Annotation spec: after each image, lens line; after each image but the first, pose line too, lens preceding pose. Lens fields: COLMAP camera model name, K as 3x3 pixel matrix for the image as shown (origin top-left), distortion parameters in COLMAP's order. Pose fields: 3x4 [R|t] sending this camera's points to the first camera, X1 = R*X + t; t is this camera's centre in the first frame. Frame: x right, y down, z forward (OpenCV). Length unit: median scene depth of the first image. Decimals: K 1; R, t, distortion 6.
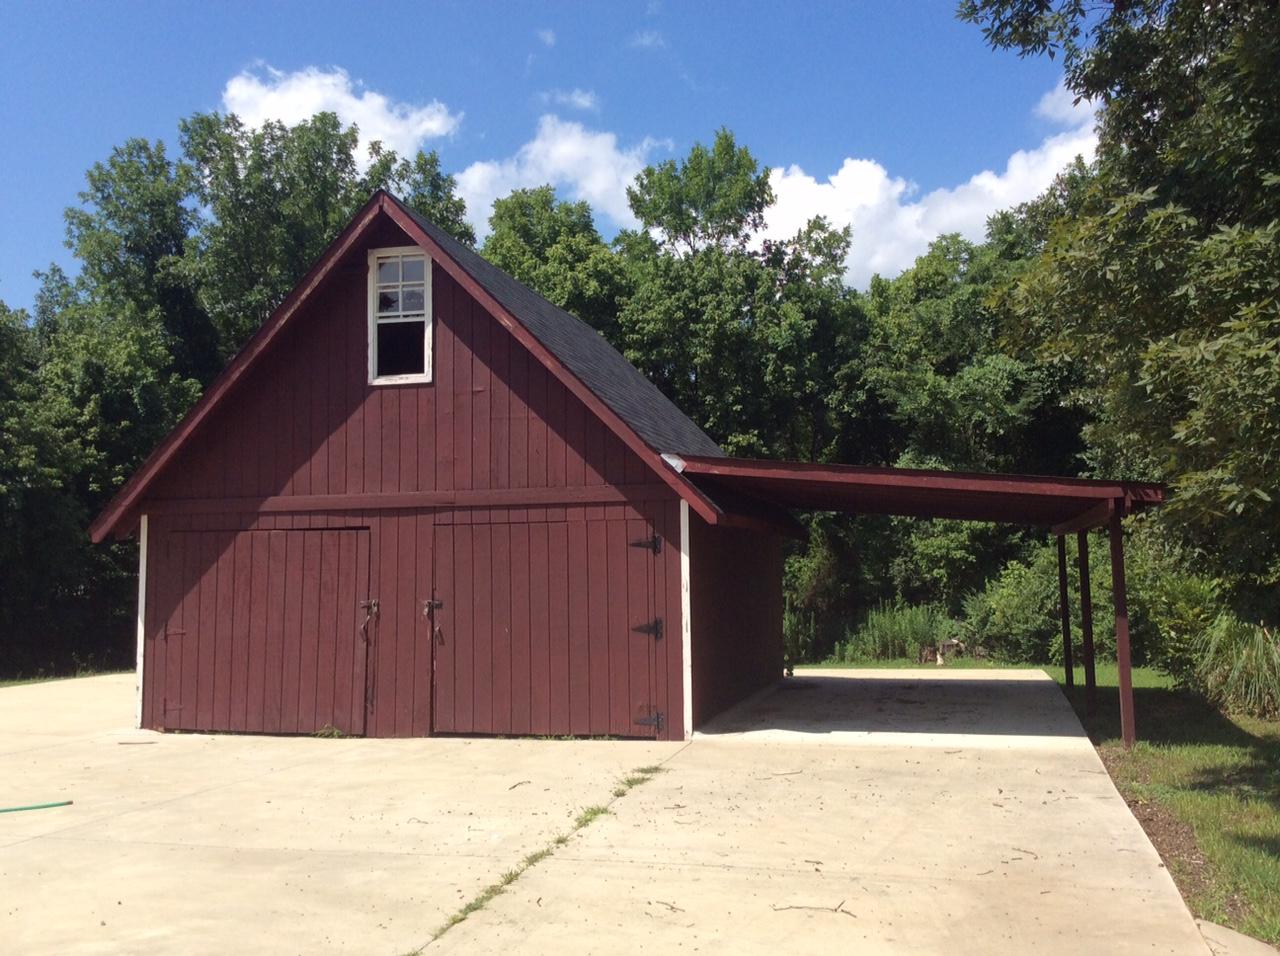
lens RADIAL K [[1182.2, 0, 663.8], [0, 1182.2, 479.9], [0, 0, 1]] dist [0.155072, -0.312008]
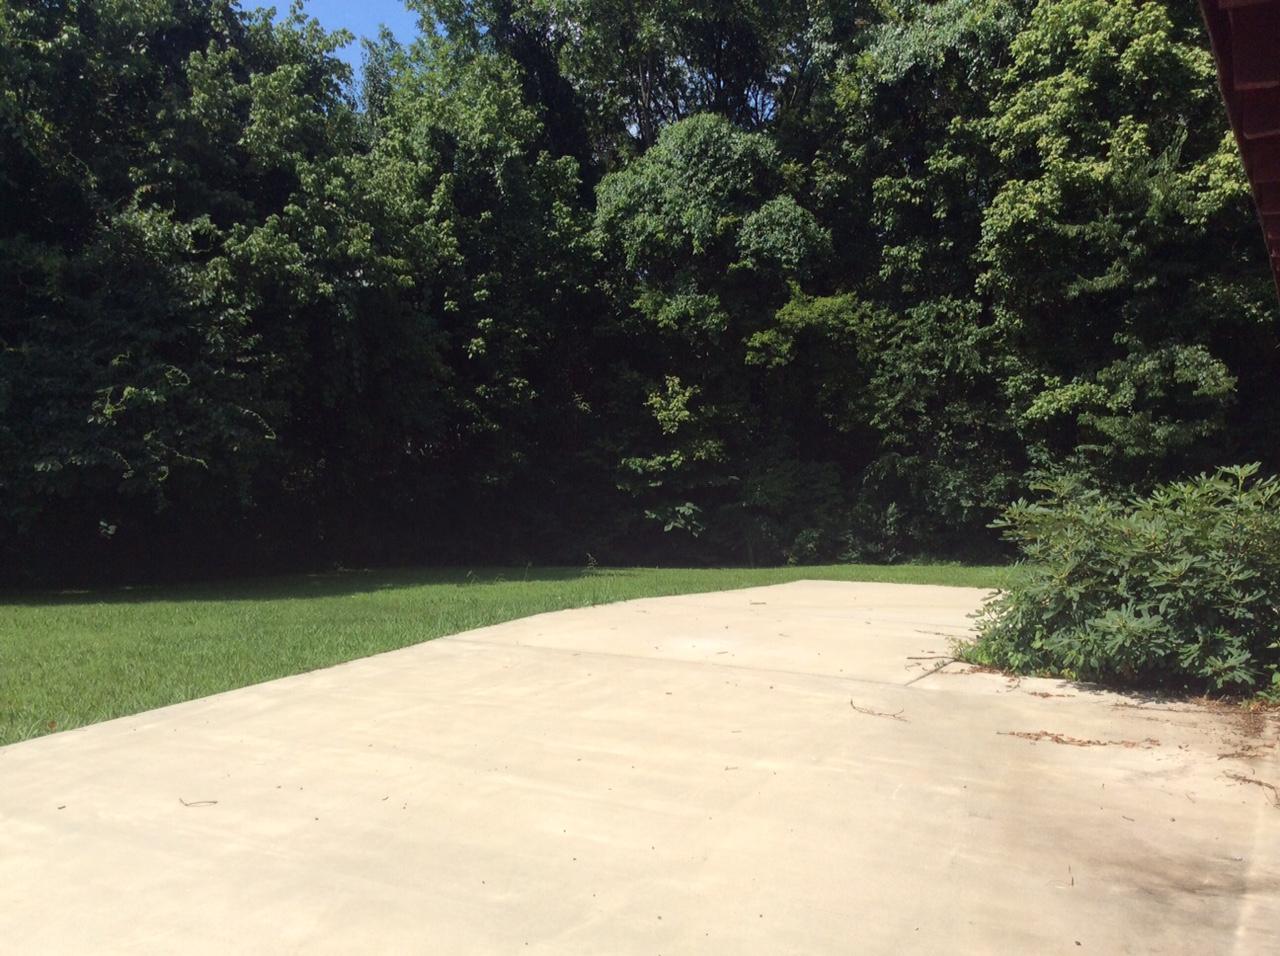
lens RADIAL K [[1182.2, 0, 663.8], [0, 1182.2, 479.9], [0, 0, 1]] dist [0.155072, -0.312008]
pose [[0.969833, 0.008720, -0.243616, -0.172888], [0.018048, 0.994049, 0.107432, 0.034508], [0.243103, -0.108588, 0.963903, 0.329920]]
